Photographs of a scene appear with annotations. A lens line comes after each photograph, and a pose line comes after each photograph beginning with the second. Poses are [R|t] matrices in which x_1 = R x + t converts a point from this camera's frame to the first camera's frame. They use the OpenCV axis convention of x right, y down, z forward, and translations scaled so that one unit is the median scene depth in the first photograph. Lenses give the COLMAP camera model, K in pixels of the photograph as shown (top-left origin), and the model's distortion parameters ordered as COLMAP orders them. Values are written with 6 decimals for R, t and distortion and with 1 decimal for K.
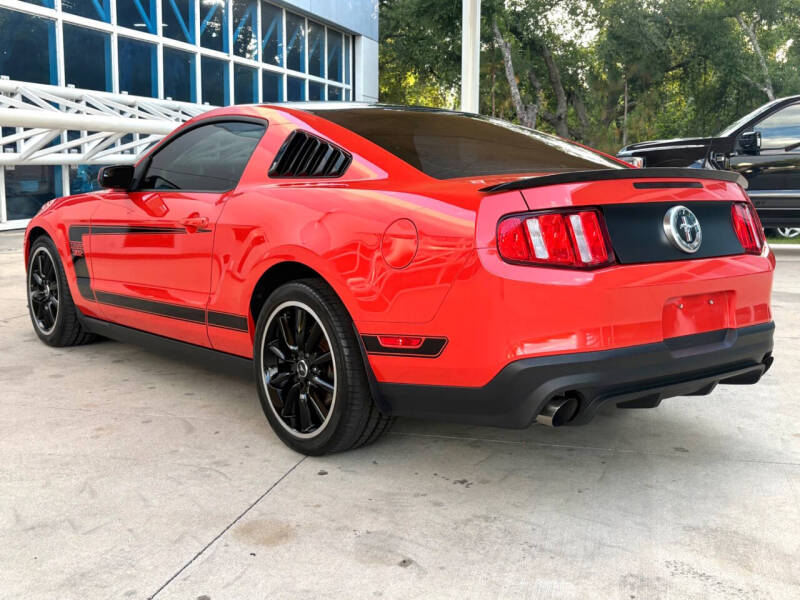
lens RADIAL K [[932.8, 0, 400.0], [0, 932.8, 300.0], [0, 0, 1]] dist [0.109311, -0.306455]
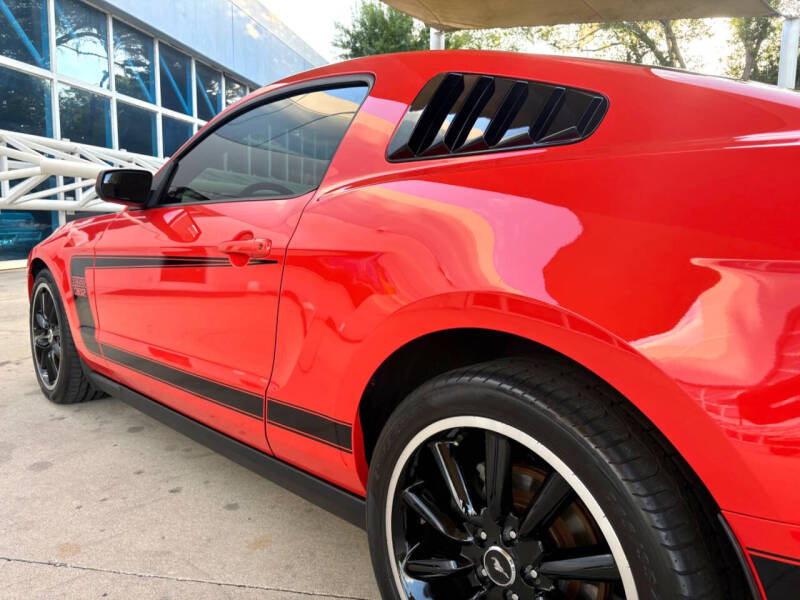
lens RADIAL K [[610.2, 0, 400.0], [0, 610.2, 300.0], [0, 0, 1]] dist [0.023050, -0.001324]
pose [[0.997469, -0.005260, 0.070912, -0.112086], [0.006279, 0.999880, -0.014147, -0.032831], [-0.070829, 0.014557, 0.997382, 0.458362]]
